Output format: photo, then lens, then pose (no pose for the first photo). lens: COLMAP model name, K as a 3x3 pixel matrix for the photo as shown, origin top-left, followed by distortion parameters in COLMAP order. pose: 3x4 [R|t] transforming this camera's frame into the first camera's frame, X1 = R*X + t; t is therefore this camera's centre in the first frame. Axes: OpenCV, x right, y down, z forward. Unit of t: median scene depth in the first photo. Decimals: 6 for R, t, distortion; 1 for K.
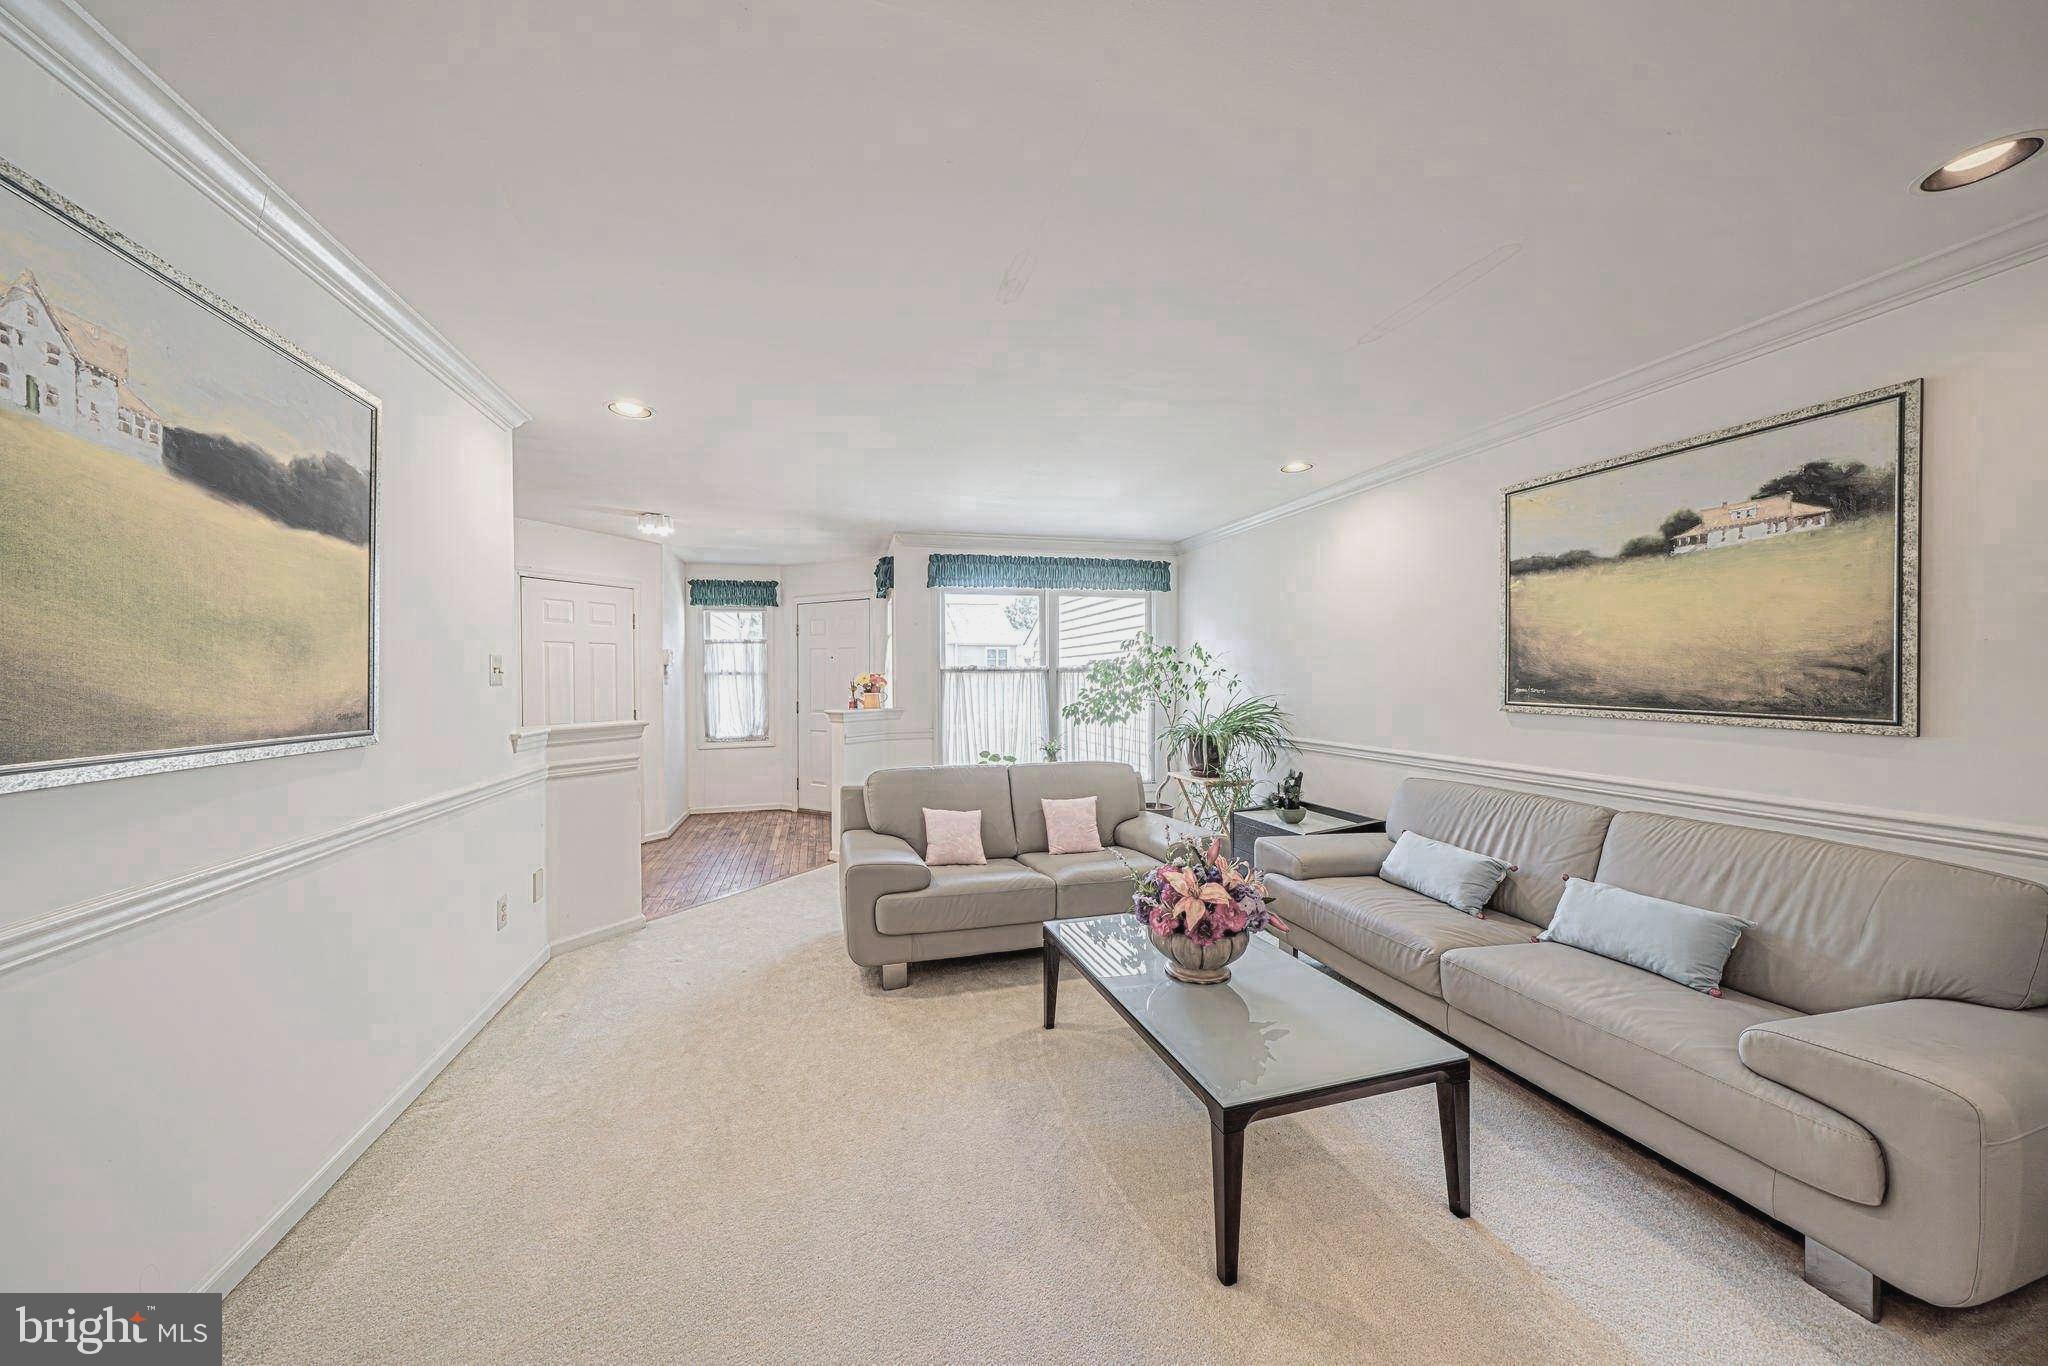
lens RADIAL K [[706.7, 0, 1008.1], [0, 706.7, 678.3], [0, 0, 1]] dist [-0.006230, -0.000050]
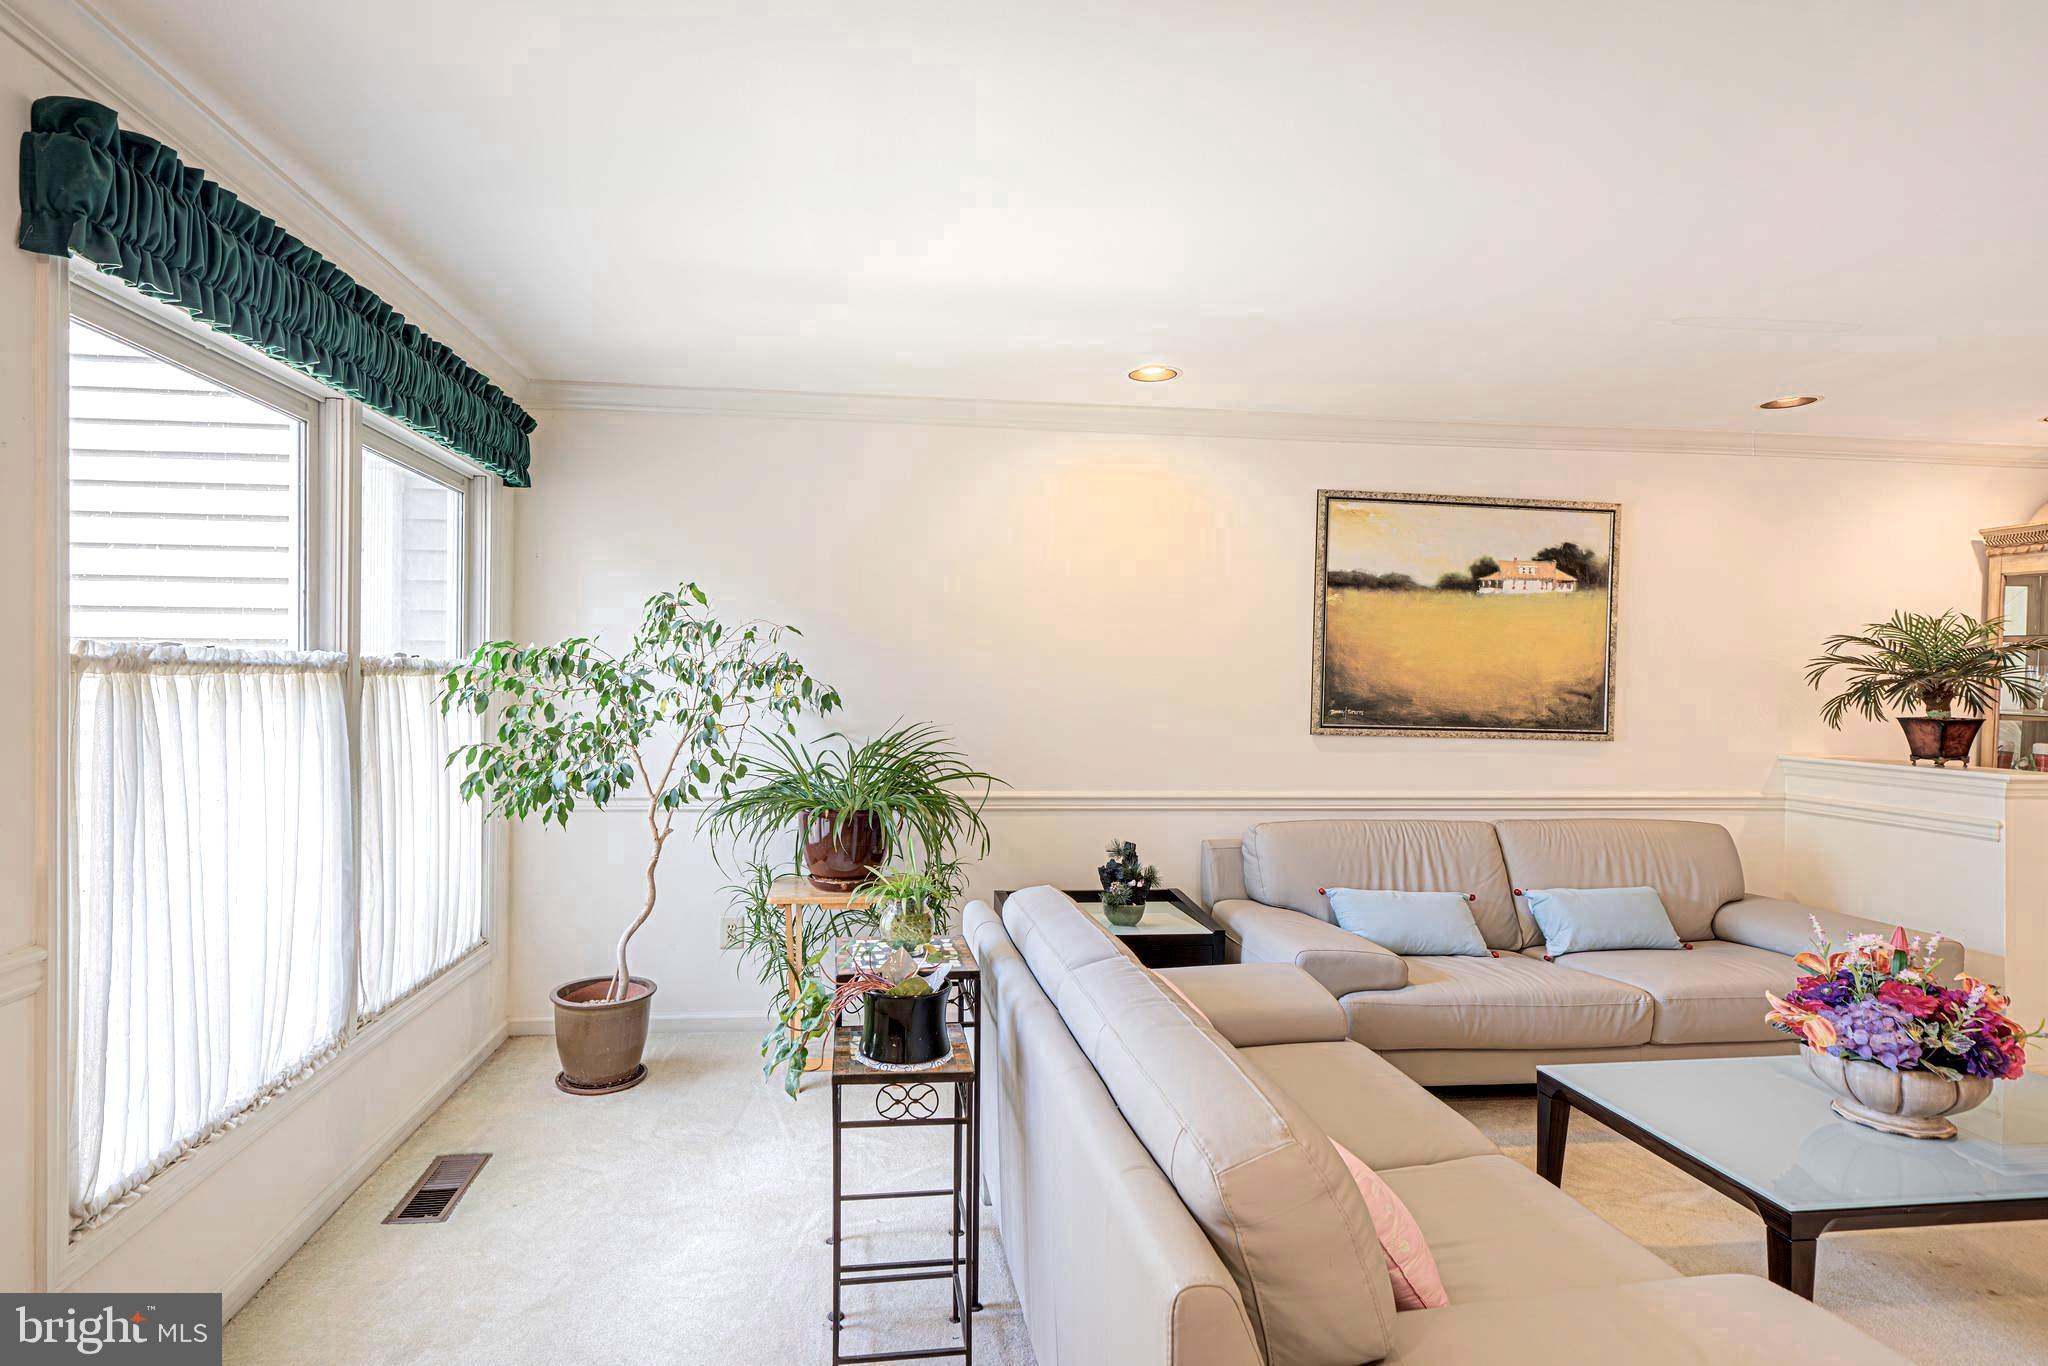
lens RADIAL K [[1020.3, 0, 1024.0], [0, 1020.3, 683.0], [0, 0, 1]] dist [0.001106, 0.000214]
pose [[0.174563, 0.003460, 0.984640, -0.697619], [-0.013015, 0.999915, -0.001206, -0.014383], [-0.984560, -0.012604, 0.174593, 1.204969]]
